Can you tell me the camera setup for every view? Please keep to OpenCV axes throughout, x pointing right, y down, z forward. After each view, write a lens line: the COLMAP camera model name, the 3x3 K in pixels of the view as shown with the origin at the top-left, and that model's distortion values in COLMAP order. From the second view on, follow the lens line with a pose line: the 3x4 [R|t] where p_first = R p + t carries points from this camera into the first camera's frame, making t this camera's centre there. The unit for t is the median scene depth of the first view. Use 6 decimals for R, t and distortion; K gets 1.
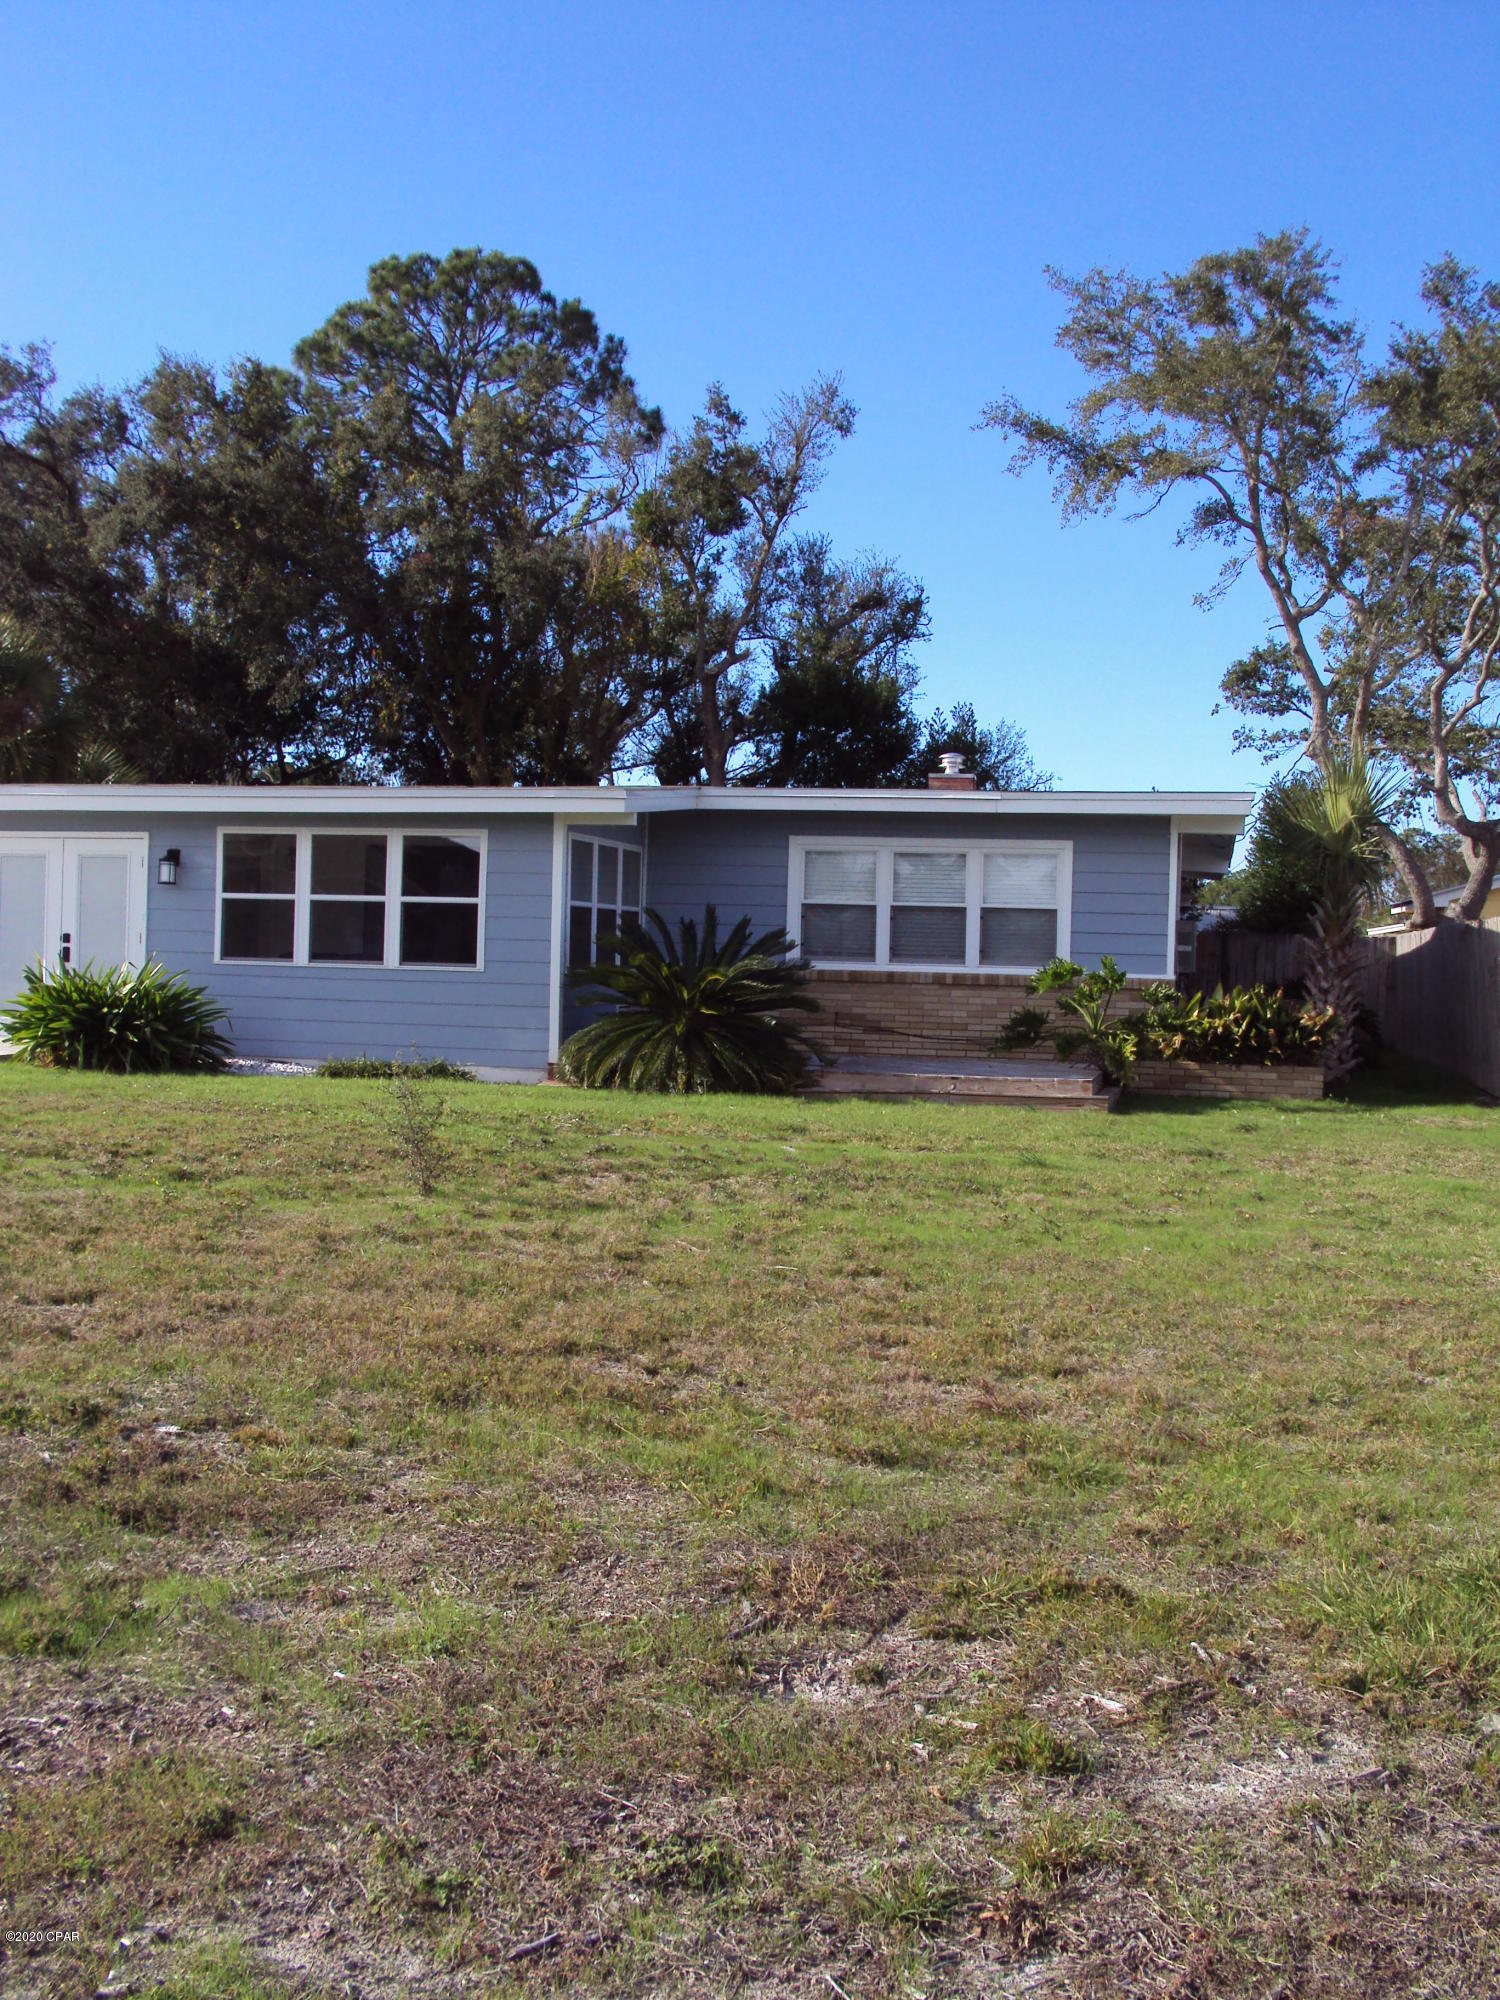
lens RADIAL K [[2177.5, 0, 815.2], [0, 2177.5, 986.6], [0, 0, 1]] dist [-0.253357, 0.389493]
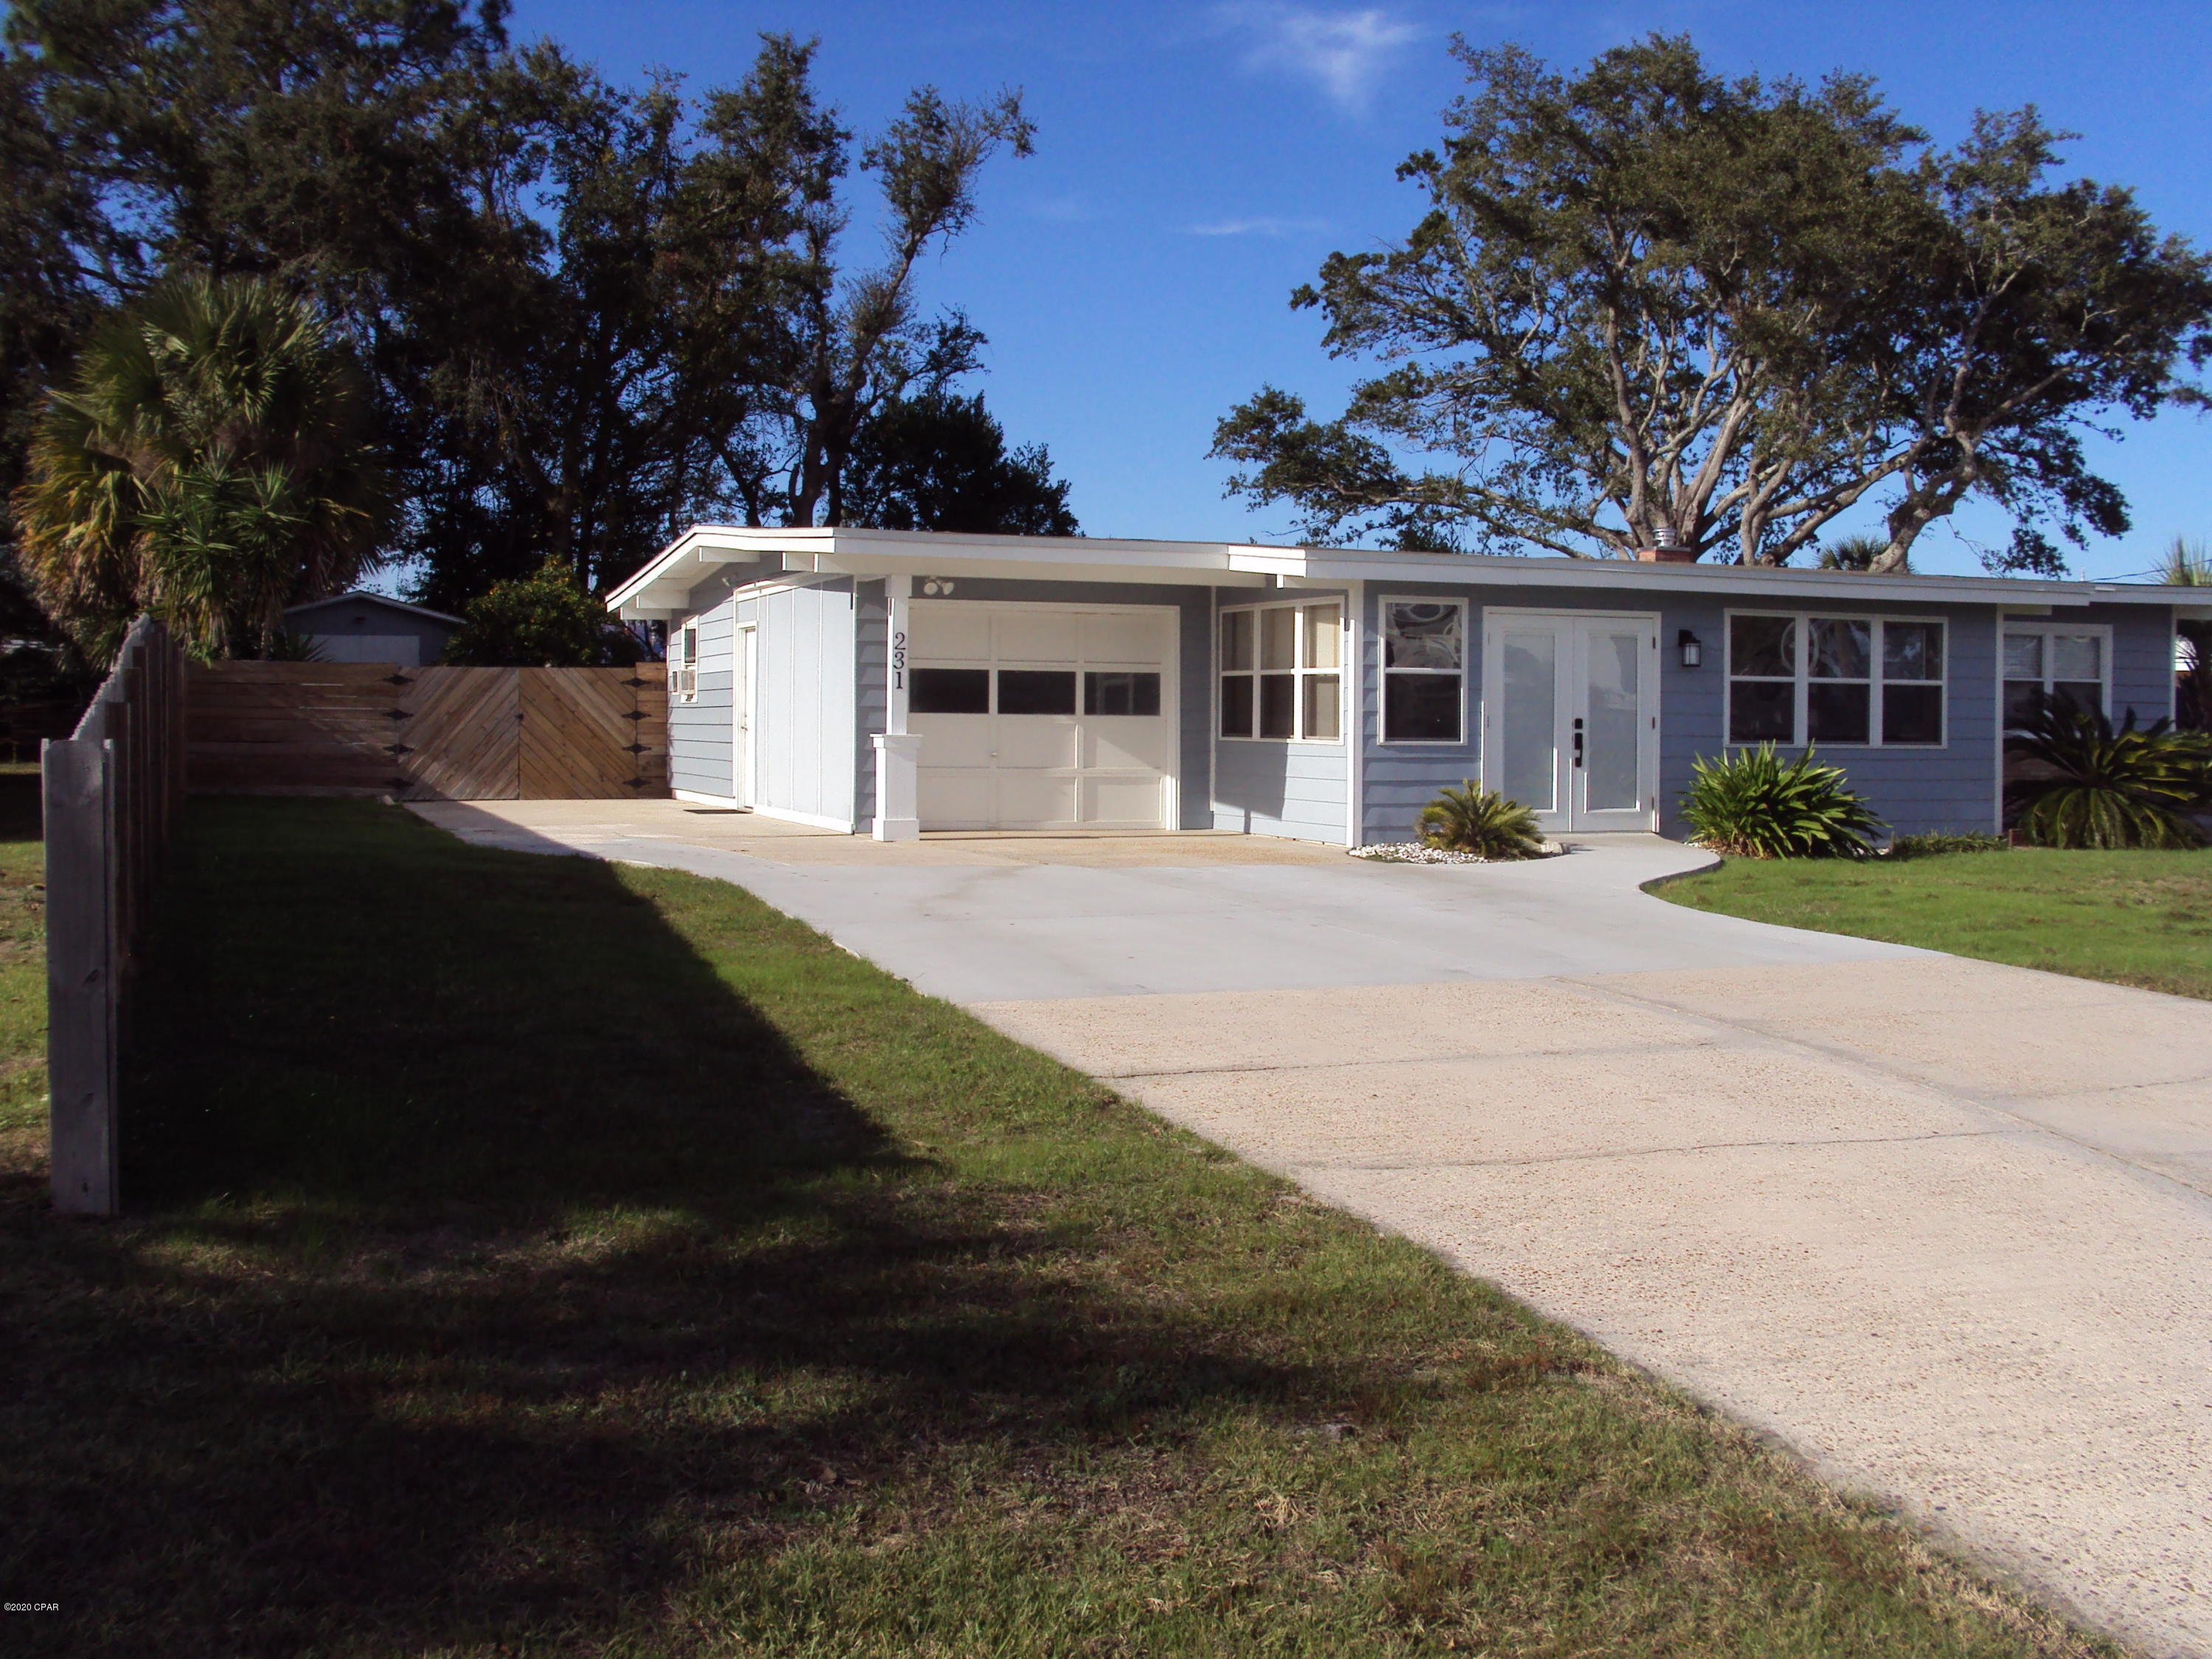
lens RADIAL K [[2408.4, 0, 1101.7], [0, 2408.4, 777.3], [0, 0, 1]] dist [-0.253357, 0.389493]
pose [[0.846619, -0.032708, 0.531194, -1.086958], [0.020054, 0.999361, 0.029572, -0.034400], [-0.531822, -0.014383, 0.846734, 0.225237]]
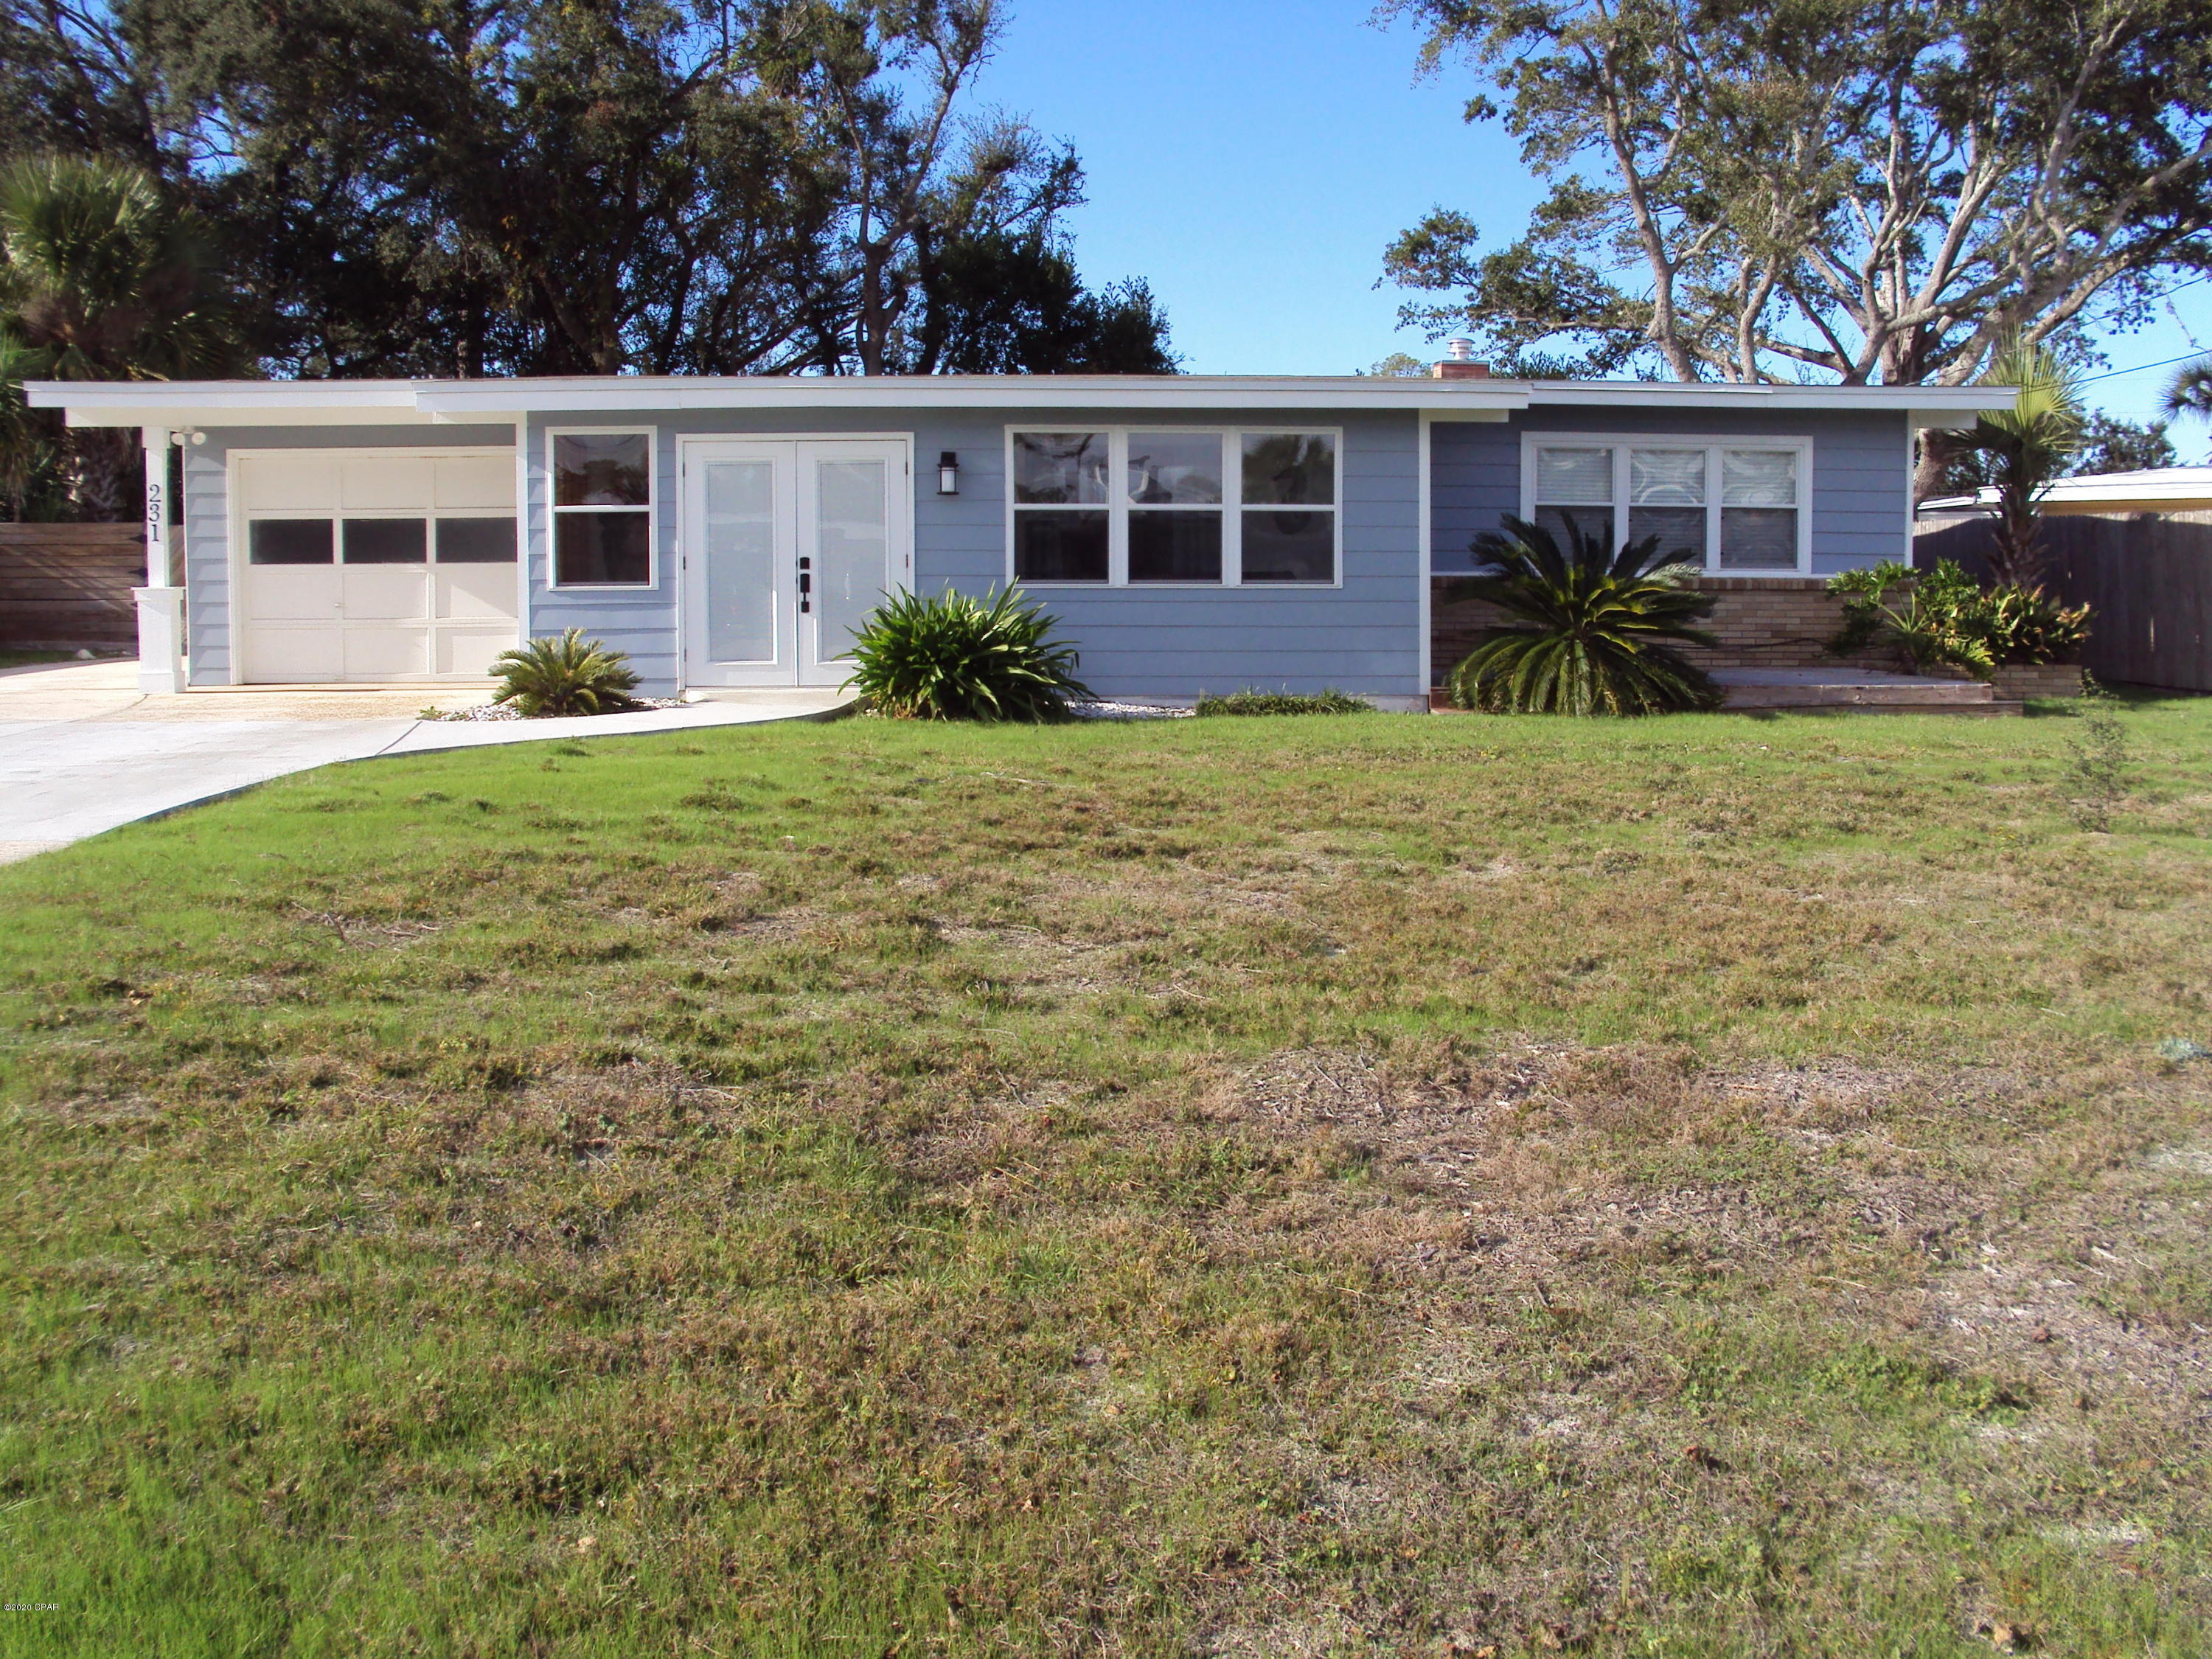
lens RADIAL K [[2408.4, 0, 1101.7], [0, 2408.4, 777.3], [0, 0, 1]] dist [-0.253357, 0.389493]
pose [[0.966492, -0.049642, 0.251852, -0.479503], [0.029468, 0.996093, 0.083254, -0.013991], [-0.255000, -0.073043, 0.964178, 0.071337]]
